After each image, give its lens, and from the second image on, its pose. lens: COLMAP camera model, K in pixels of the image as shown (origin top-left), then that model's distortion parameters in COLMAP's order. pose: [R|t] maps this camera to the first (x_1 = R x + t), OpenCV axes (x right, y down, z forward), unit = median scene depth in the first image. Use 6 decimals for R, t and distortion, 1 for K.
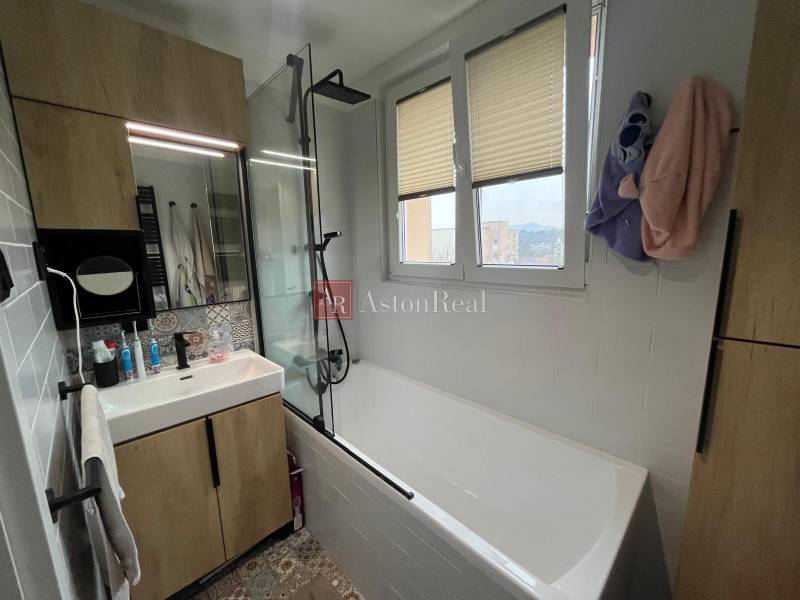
lens RADIAL K [[323.5, 0, 401.1], [0, 323.5, 301.1], [0, 0, 1]] dist [-0.007365, 0.000156]
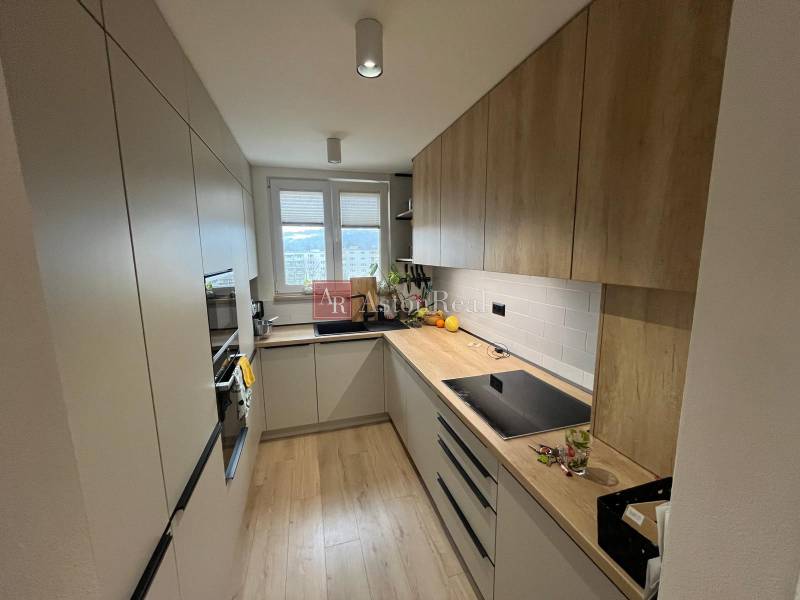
lens RADIAL K [[323.5, 0, 401.1], [0, 323.5, 301.1], [0, 0, 1]] dist [-0.007365, 0.000156]
pose [[0.467546, -0.118230, 0.876027, -1.643813], [0.143154, 0.988061, 0.056947, 0.089823], [-0.872300, 0.098781, 0.478889, -0.393588]]
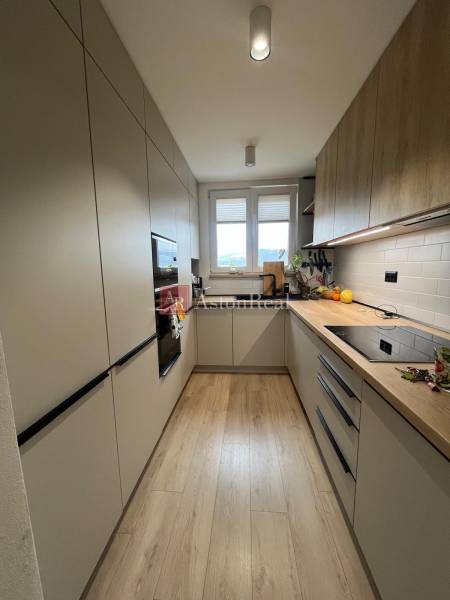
lens RADIAL K [[242.6, 0, 222.4], [0, 242.6, 301.4], [0, 0, 1]] dist [-0.007365, 0.000156]
pose [[0.761061, -0.084239, 0.643188, -1.550135], [0.105707, 0.994384, 0.005156, 0.325062], [-0.640010, 0.064066, 0.765691, -0.452306]]
